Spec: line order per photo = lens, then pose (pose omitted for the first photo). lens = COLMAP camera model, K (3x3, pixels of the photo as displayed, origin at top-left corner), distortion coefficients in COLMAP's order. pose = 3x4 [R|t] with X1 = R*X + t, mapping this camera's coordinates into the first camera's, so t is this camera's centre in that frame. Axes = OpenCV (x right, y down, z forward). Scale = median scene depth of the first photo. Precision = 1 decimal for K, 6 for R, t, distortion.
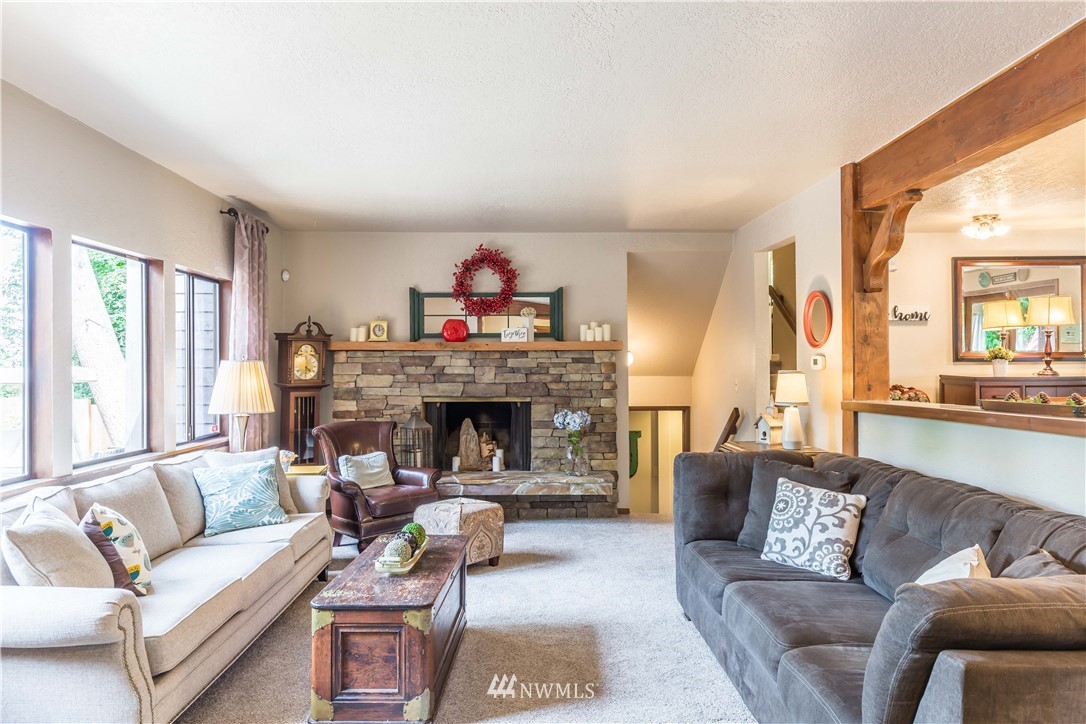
lens RADIAL K [[720.4, 0, 558.7], [0, 720.4, 363.4], [0, 0, 1]] dist [0.024756, -0.005533]
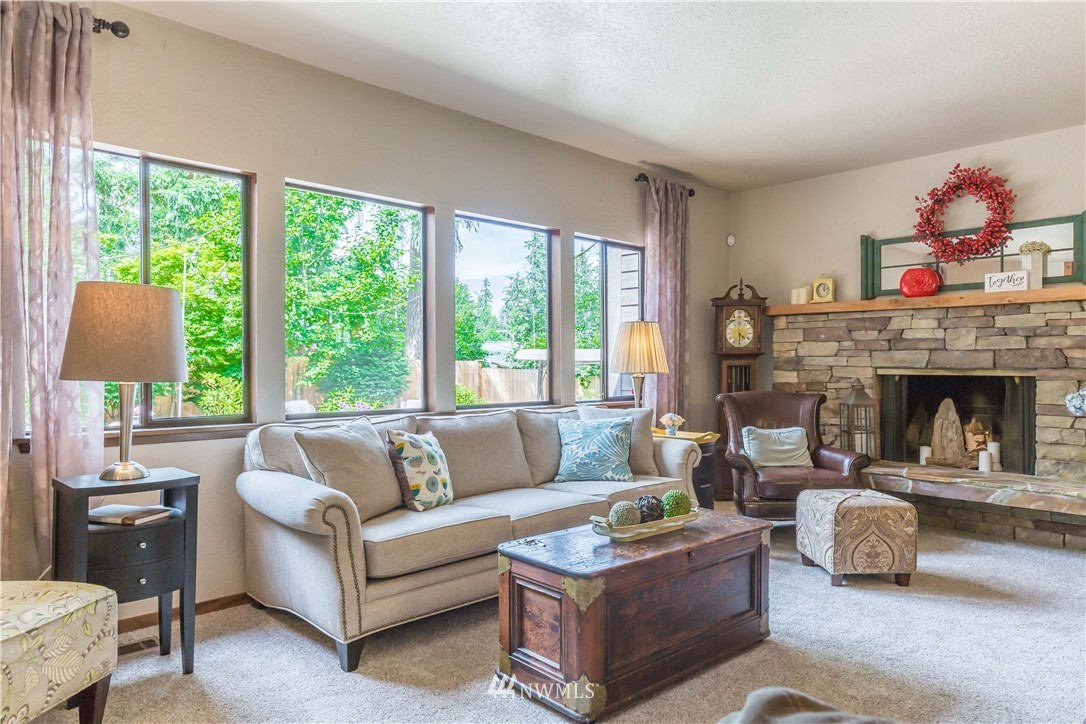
lens RADIAL K [[720.4, 0, 550.8], [0, 720.4, 367.2], [0, 0, 1]] dist [0.024756, -0.005533]
pose [[0.667591, 0.005306, -0.744510, 0.213343], [0.000002, 0.999975, 0.007129, 0.048641], [0.744529, -0.004761, 0.667574, 0.224591]]
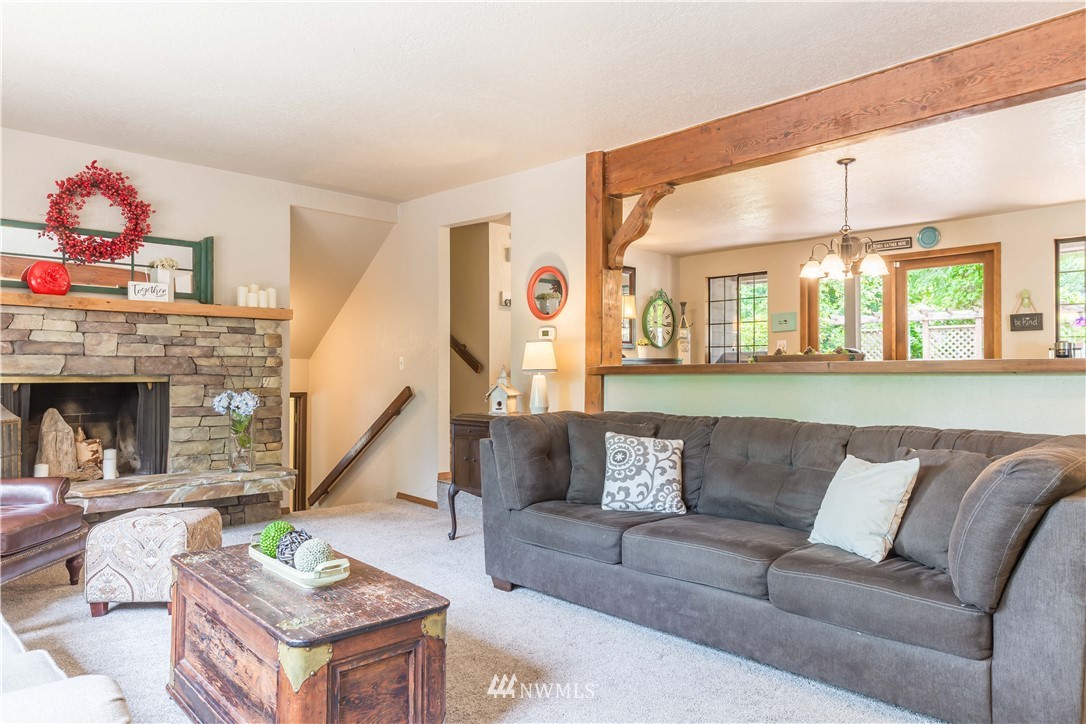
lens RADIAL K [[720.4, 0, 571.3], [0, 720.4, 367.9], [0, 0, 1]] dist [0.024756, -0.005533]
pose [[0.725550, 0.004814, 0.688153, -0.319066], [-0.004816, 0.999987, -0.001917, 0.046765], [-0.688153, -0.001923, 0.725563, 0.191633]]
